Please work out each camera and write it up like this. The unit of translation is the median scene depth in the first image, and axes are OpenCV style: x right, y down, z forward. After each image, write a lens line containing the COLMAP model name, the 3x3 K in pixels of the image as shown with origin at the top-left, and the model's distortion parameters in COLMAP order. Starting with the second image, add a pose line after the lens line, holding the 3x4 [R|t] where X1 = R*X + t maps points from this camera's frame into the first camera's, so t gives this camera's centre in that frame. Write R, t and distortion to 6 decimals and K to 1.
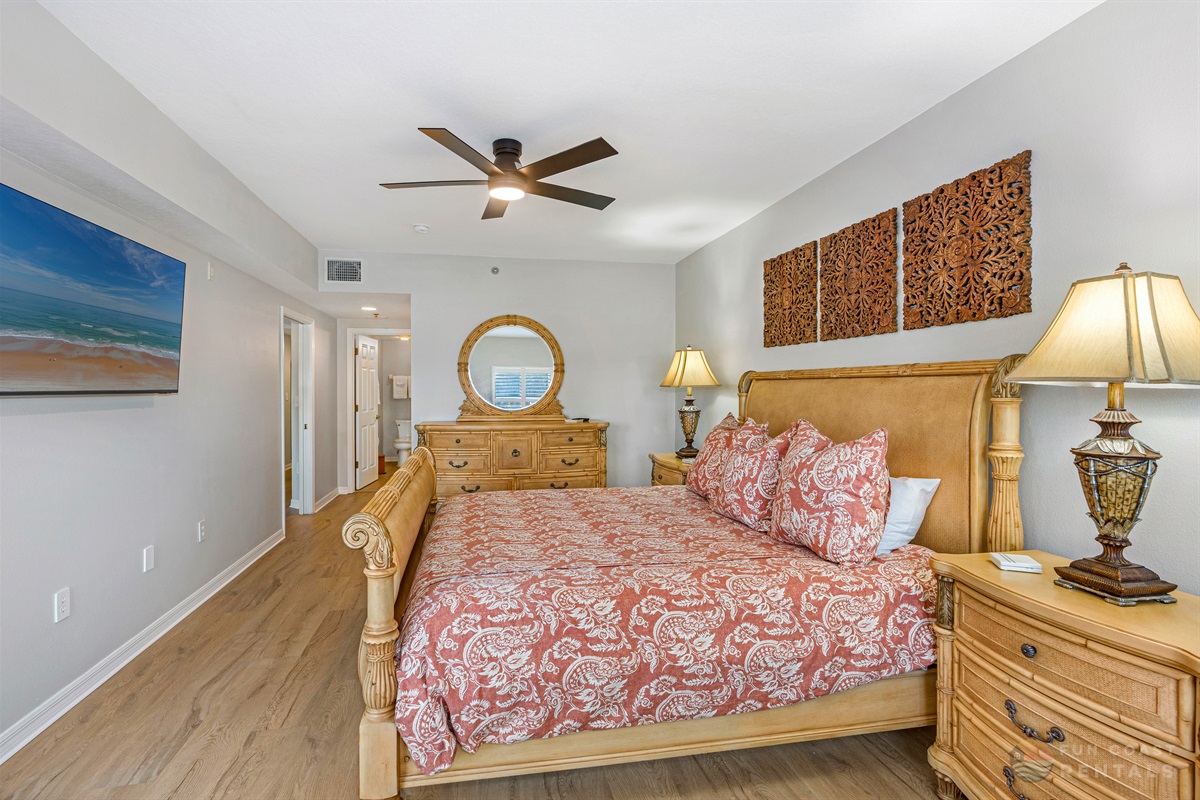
lens RADIAL K [[548.4, 0, 597.8], [0, 548.4, 399.9], [0, 0, 1]] dist [-0.002658, 0.000292]
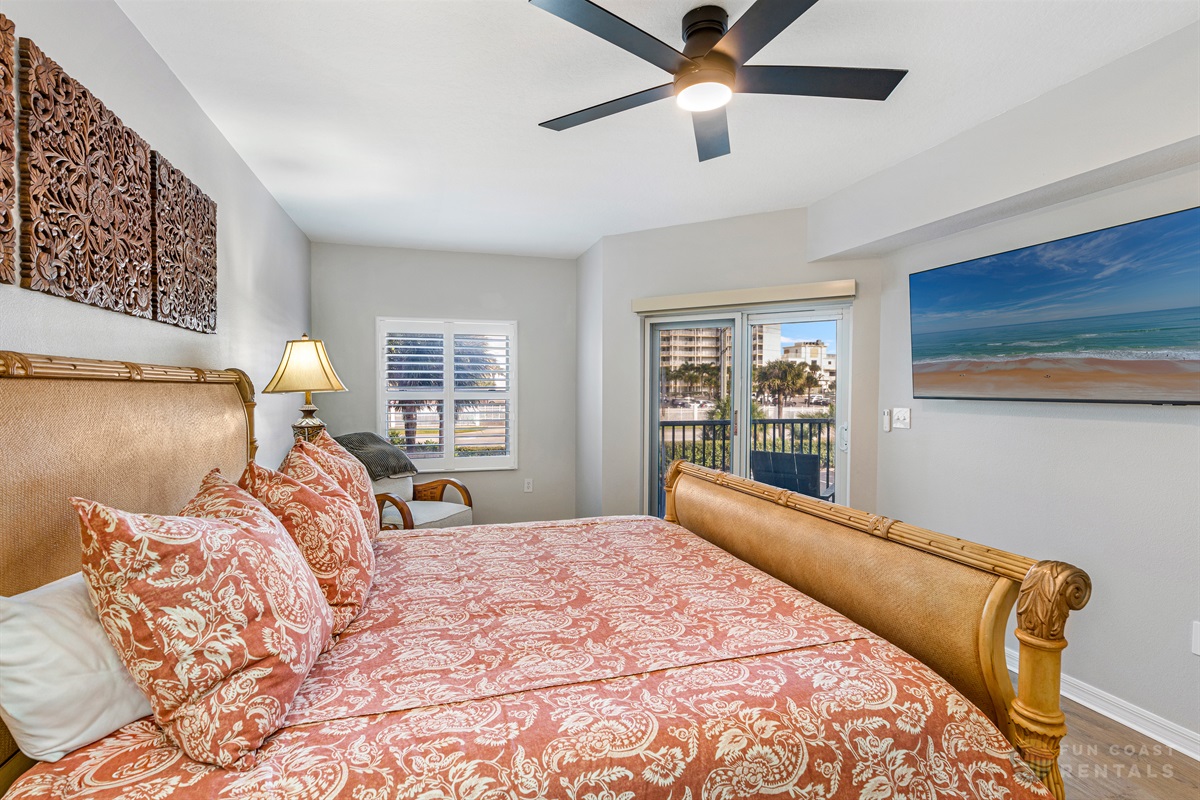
lens RADIAL K [[539.5, 0, 601.2], [0, 539.5, 394.8], [0, 0, 1]] dist [-0.001058, 0.000062]
pose [[-0.989595, 0.000008, -0.143881, 0.042832], [-0.005723, 0.999206, 0.039420, -0.038397], [0.143767, 0.039833, -0.988810, 1.156702]]
